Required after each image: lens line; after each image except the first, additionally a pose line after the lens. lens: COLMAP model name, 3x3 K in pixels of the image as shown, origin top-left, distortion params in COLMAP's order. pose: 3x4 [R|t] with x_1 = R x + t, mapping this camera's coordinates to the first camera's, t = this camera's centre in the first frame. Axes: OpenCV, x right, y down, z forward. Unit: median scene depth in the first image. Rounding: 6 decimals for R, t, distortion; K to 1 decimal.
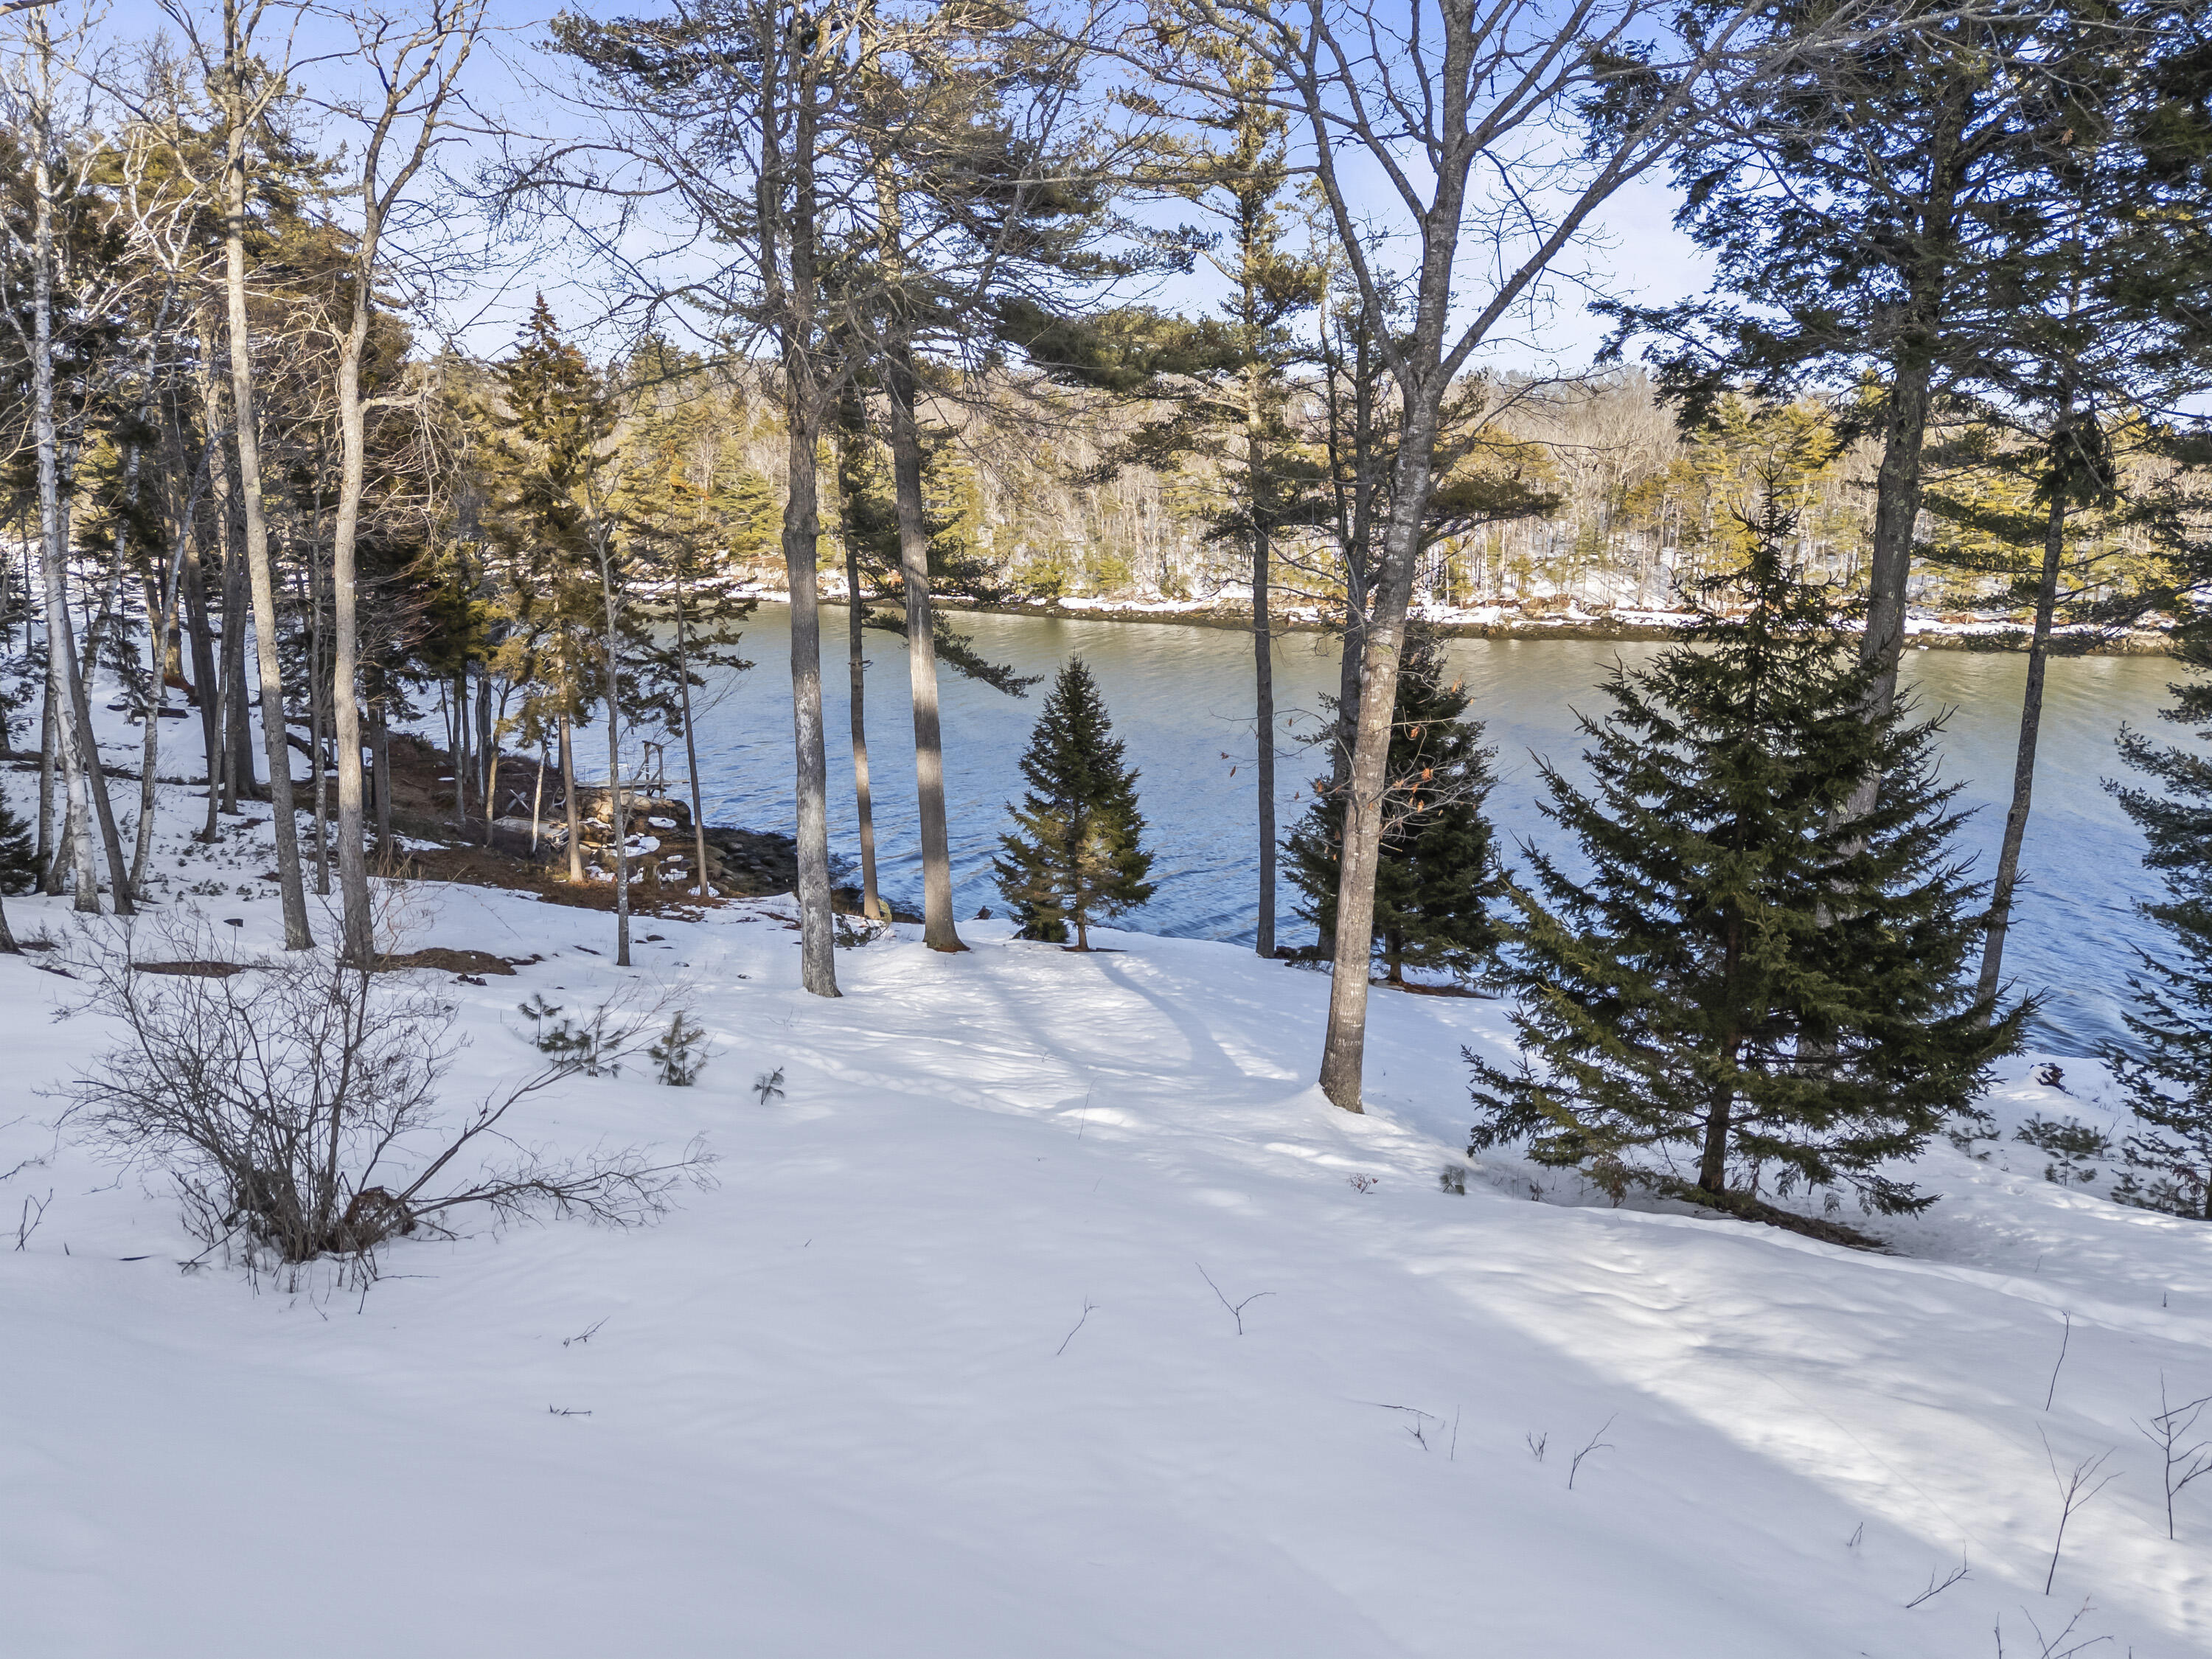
lens RADIAL K [[1613.9, 0, 1099.9], [0, 1613.9, 824.8], [0, 0, 1]] dist [0.080998, -0.065705]
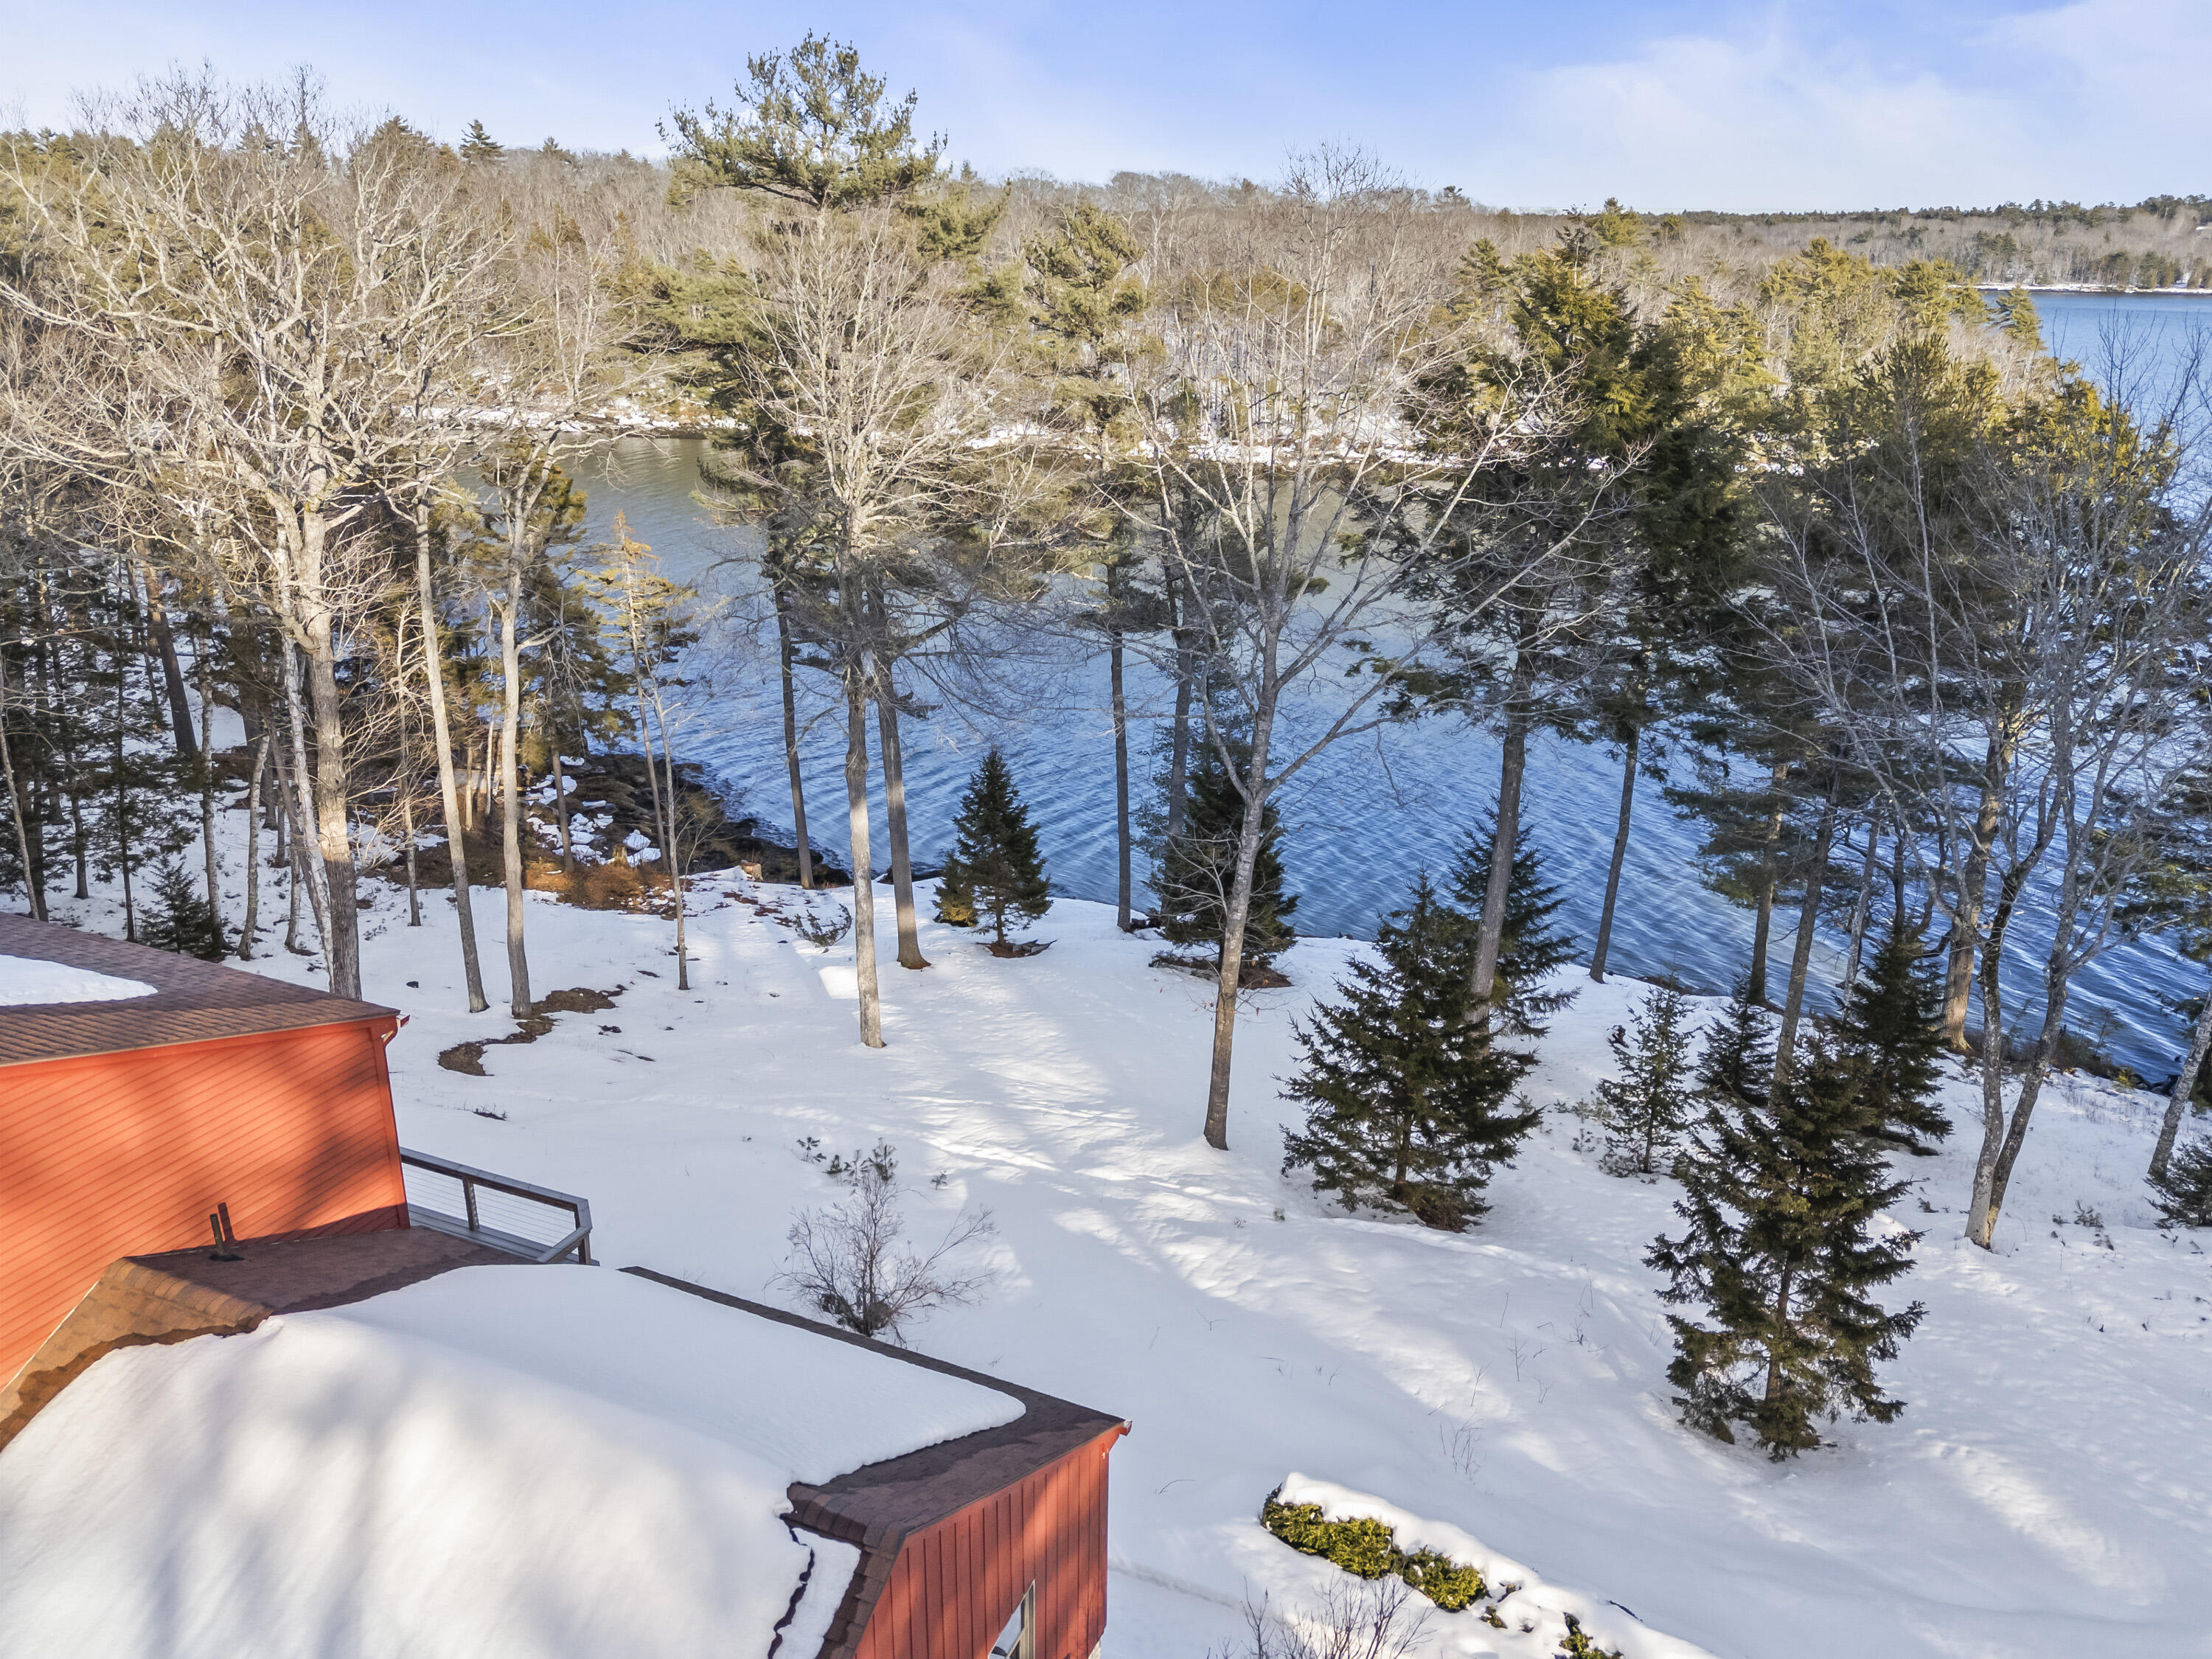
lens RADIAL K [[1602.0, 0, 1099.3], [0, 1602.0, 836.0], [0, 0, 1]] dist [0.143042, -0.214250]
pose [[0.990831, -0.043431, 0.127940, -0.092083], [0.024145, 0.988602, 0.148604, -0.204698], [-0.132935, -0.144152, 0.980586, -0.338126]]
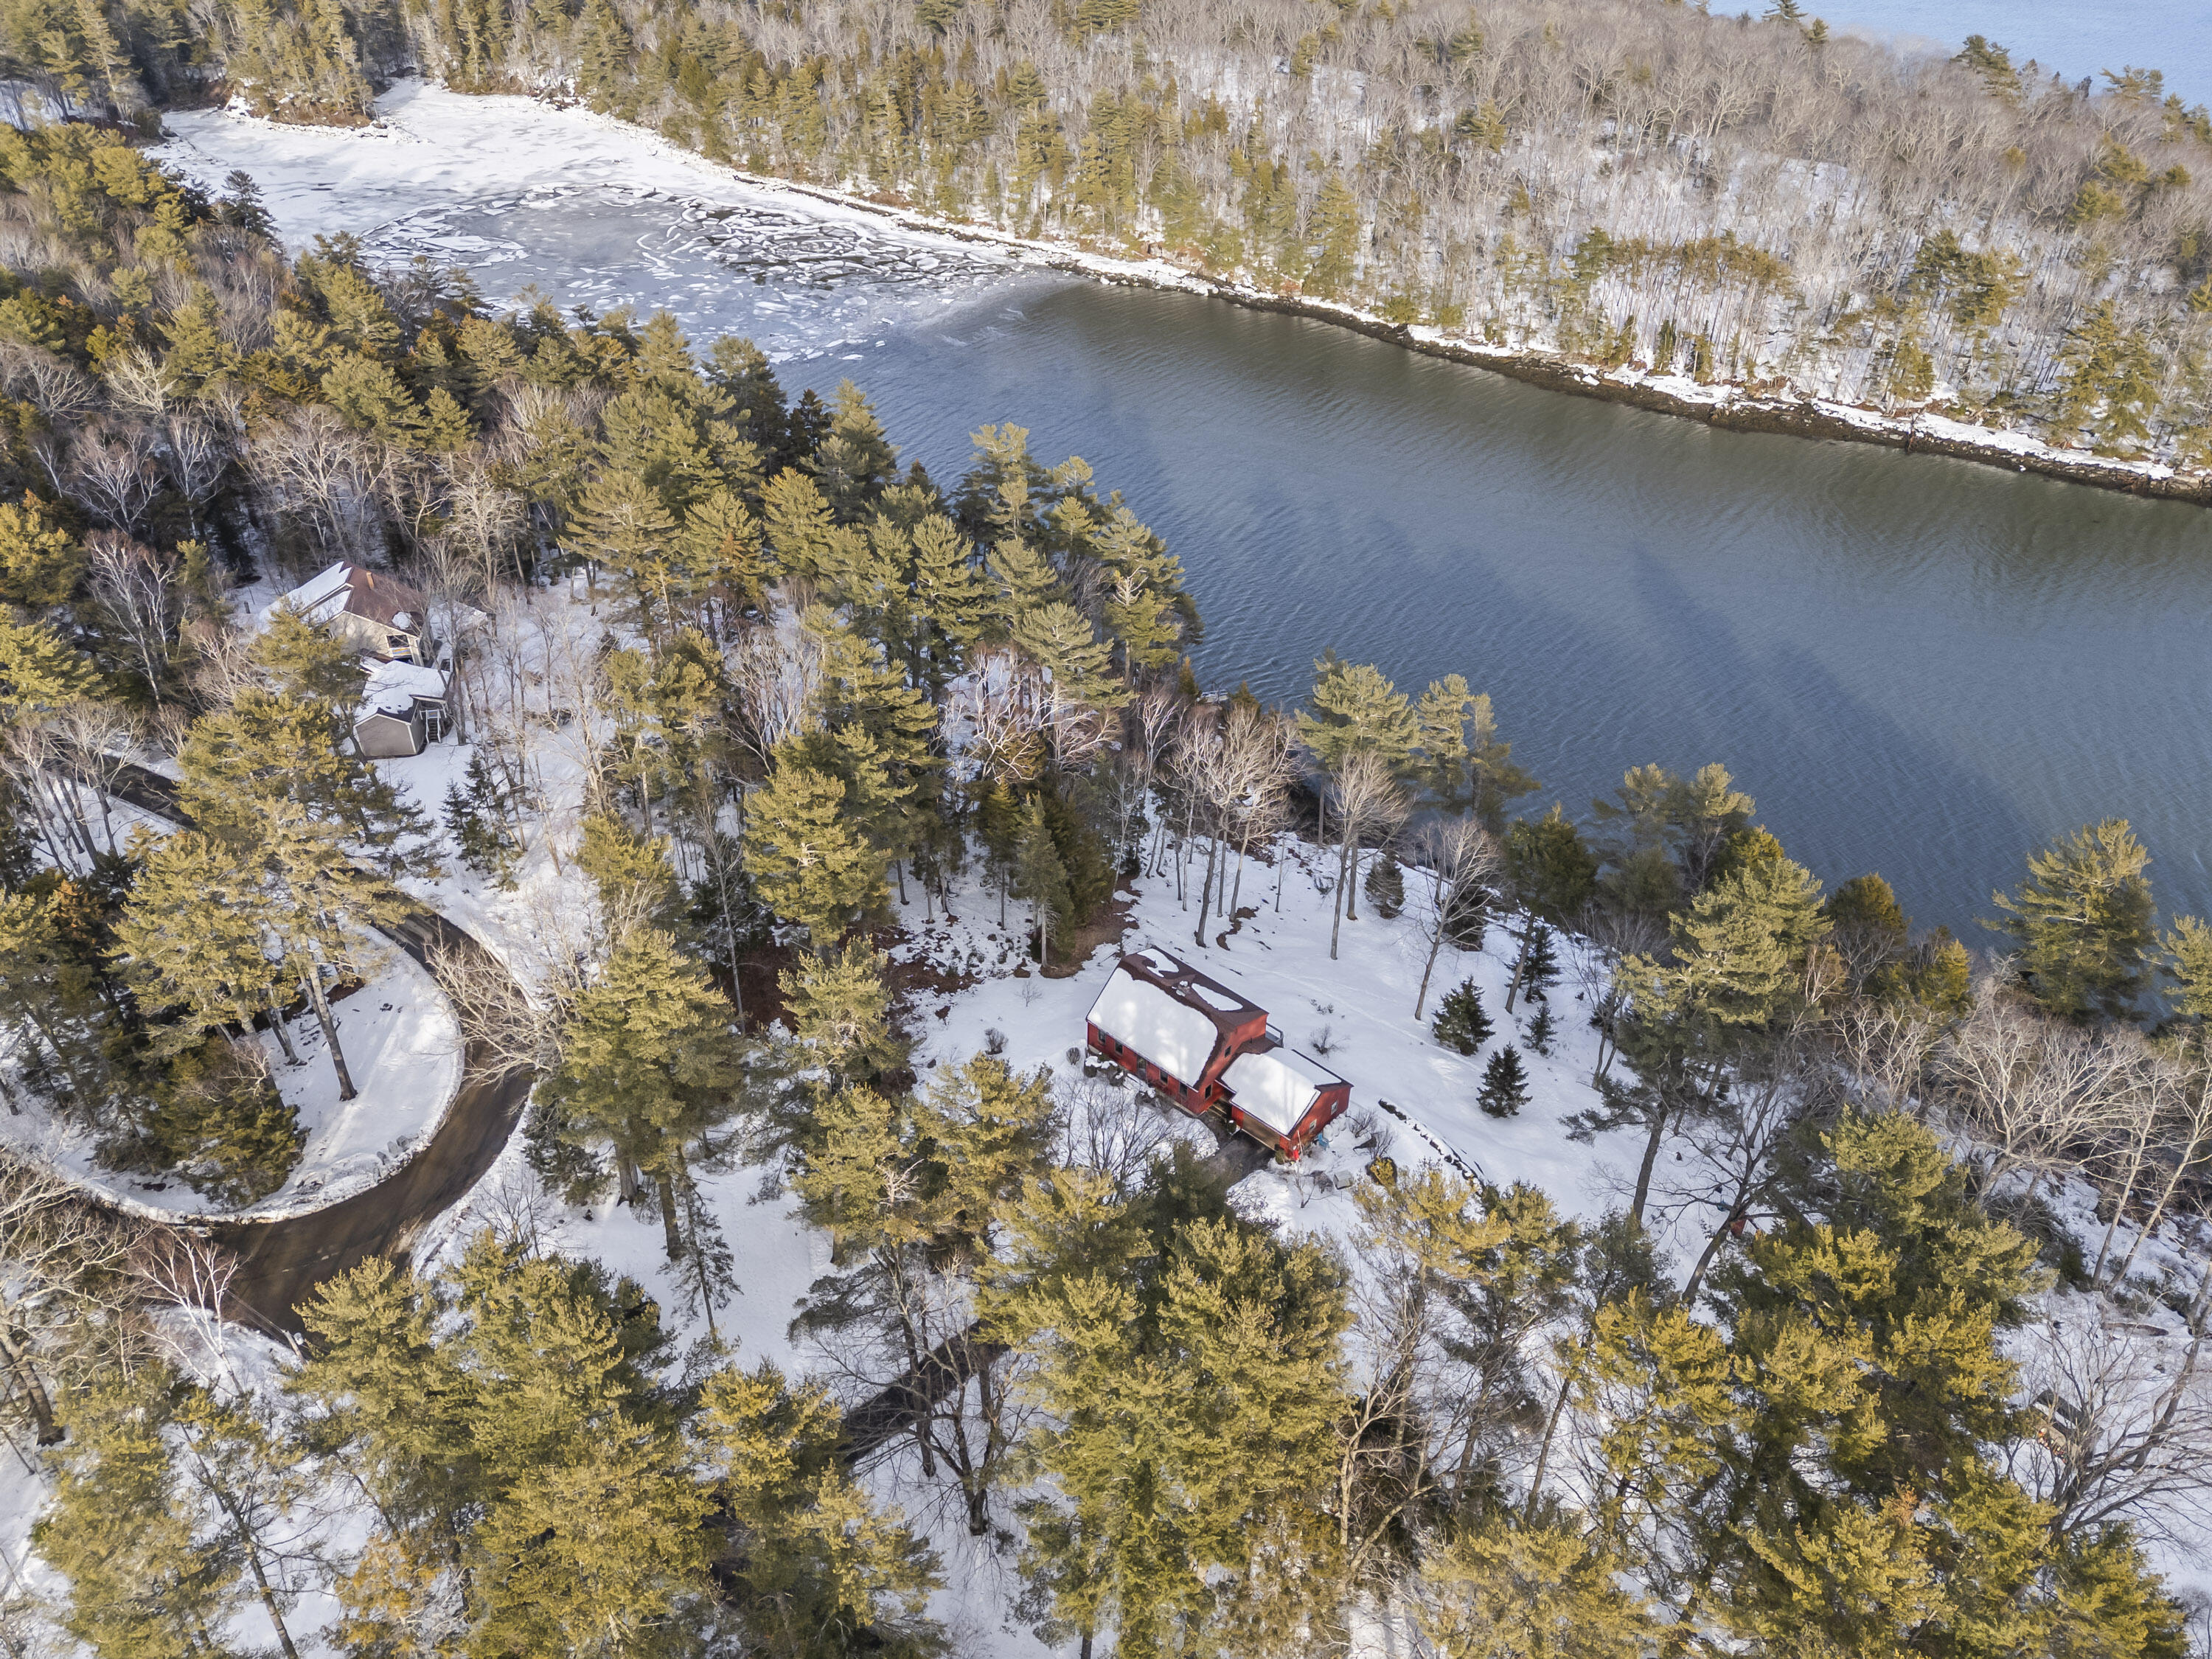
lens RADIAL K [[1613.9, 0, 1099.9], [0, 1613.9, 824.8], [0, 0, 1]] dist [0.080998, -0.065705]
pose [[0.980784, 0.118841, -0.154724, -0.097813], [-0.049984, 0.919657, 0.389530, -1.483294], [0.188585, -0.374311, 0.907925, -2.424721]]
